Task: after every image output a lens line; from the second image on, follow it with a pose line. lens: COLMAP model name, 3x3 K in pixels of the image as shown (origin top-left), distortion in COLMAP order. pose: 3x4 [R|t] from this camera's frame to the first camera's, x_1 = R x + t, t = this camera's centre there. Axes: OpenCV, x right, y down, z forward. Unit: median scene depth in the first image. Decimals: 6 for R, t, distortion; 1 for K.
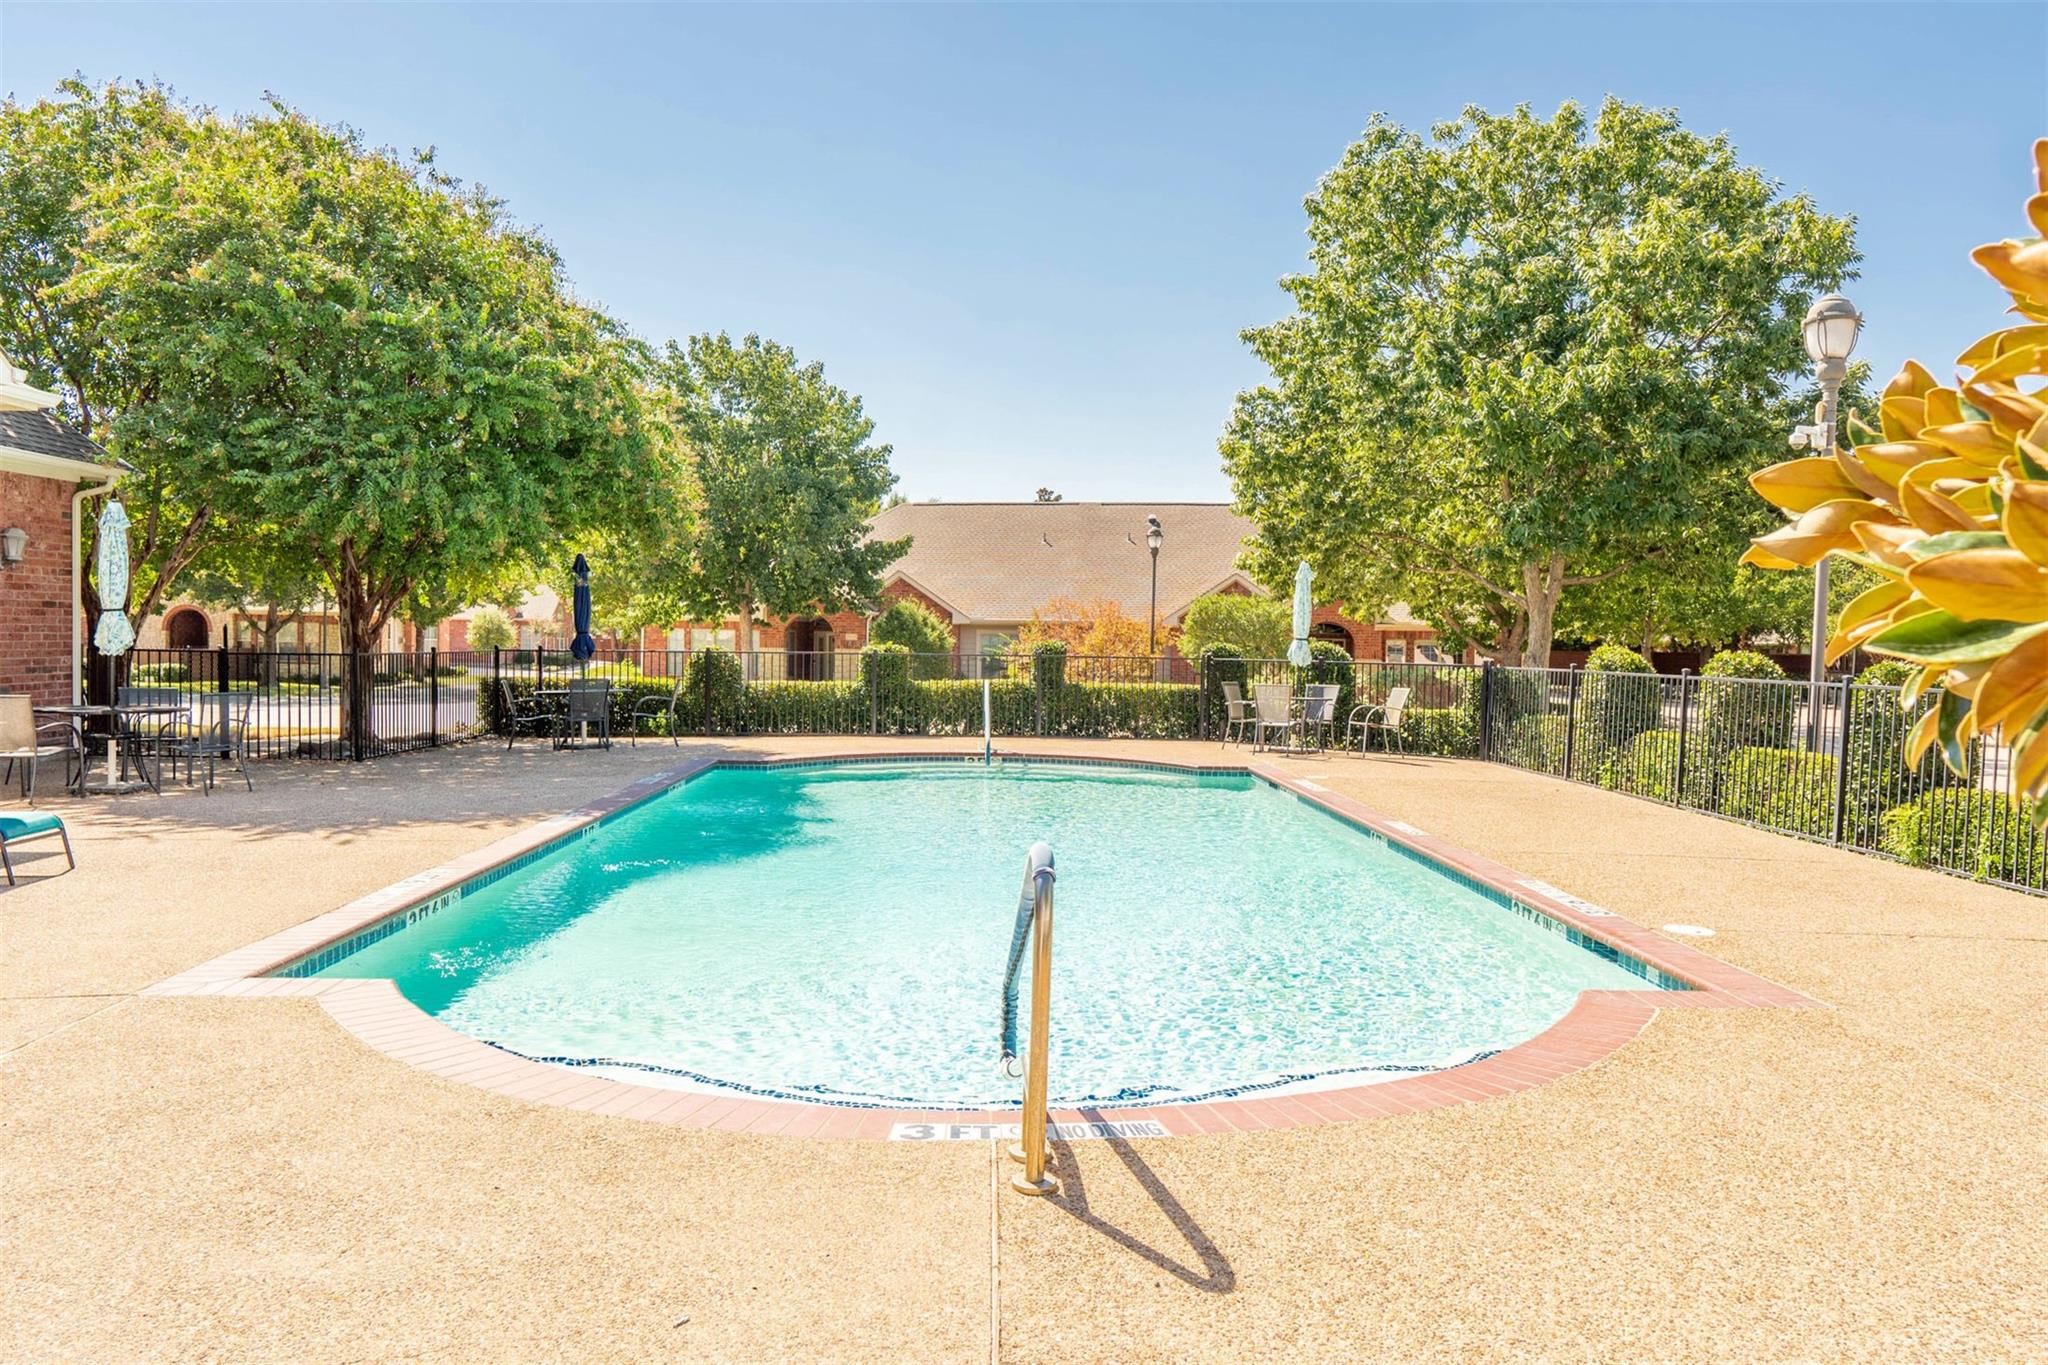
lens RADIAL K [[1411.8, 0, 1024.0], [0, 1411.8, 682.5], [0, 0, 1]] dist [-0.004158, -0.000220]
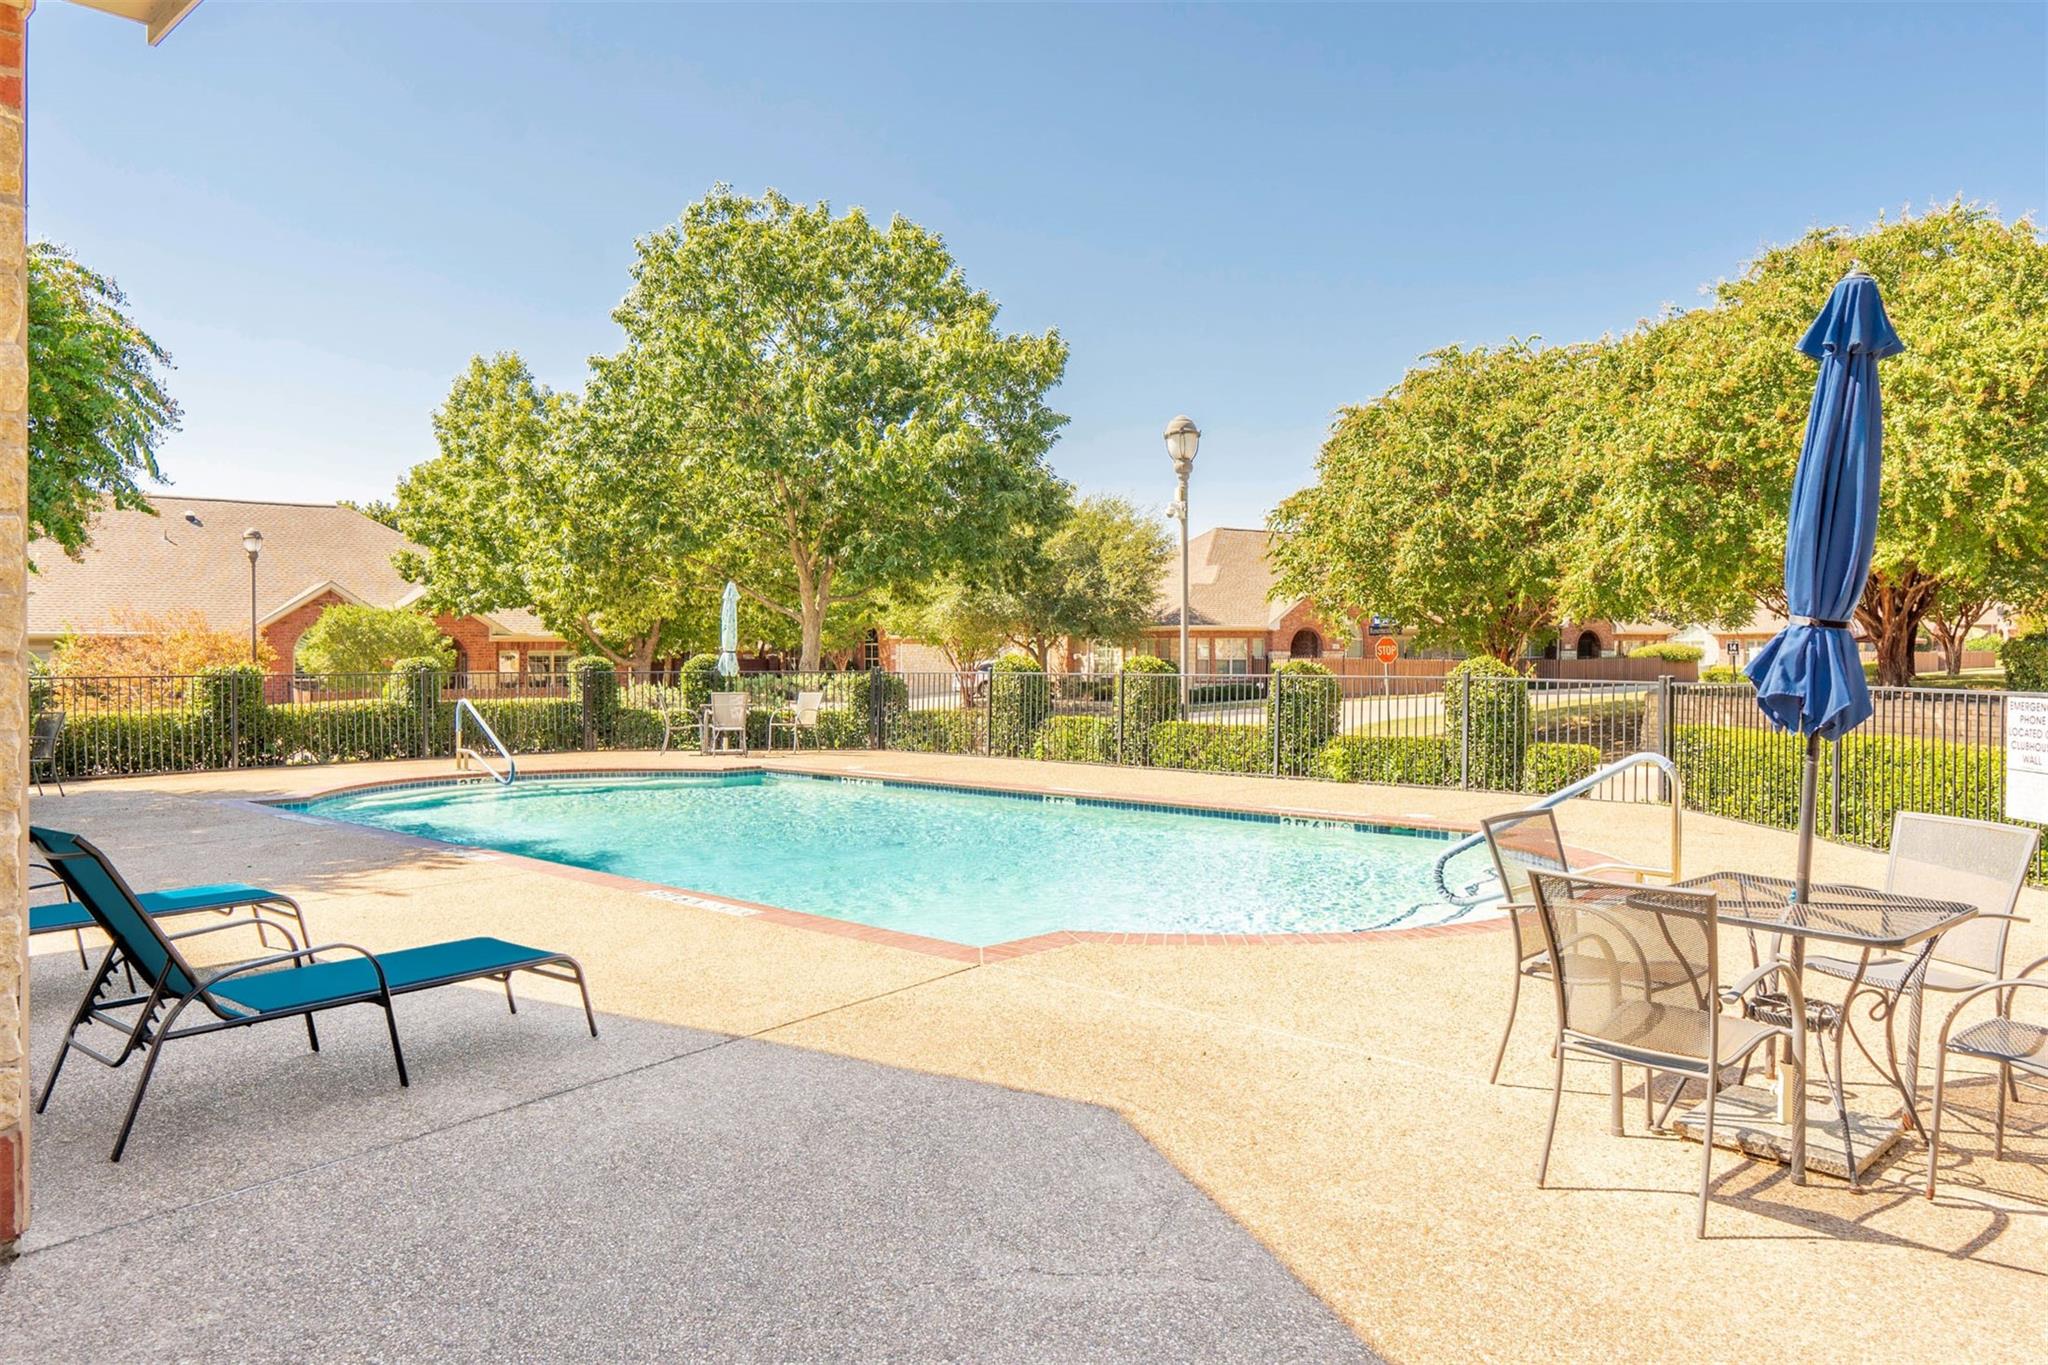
lens RADIAL K [[1438.1, 0, 1036.3], [0, 1438.1, 656.6], [0, 0, 1]] dist [-0.002683, 0.001501]
pose [[0.705447, -0.018664, 0.708517, -0.392047], [0.035244, 0.999340, -0.008766, -0.007560], [-0.707886, 0.031155, 0.705639, 0.025468]]
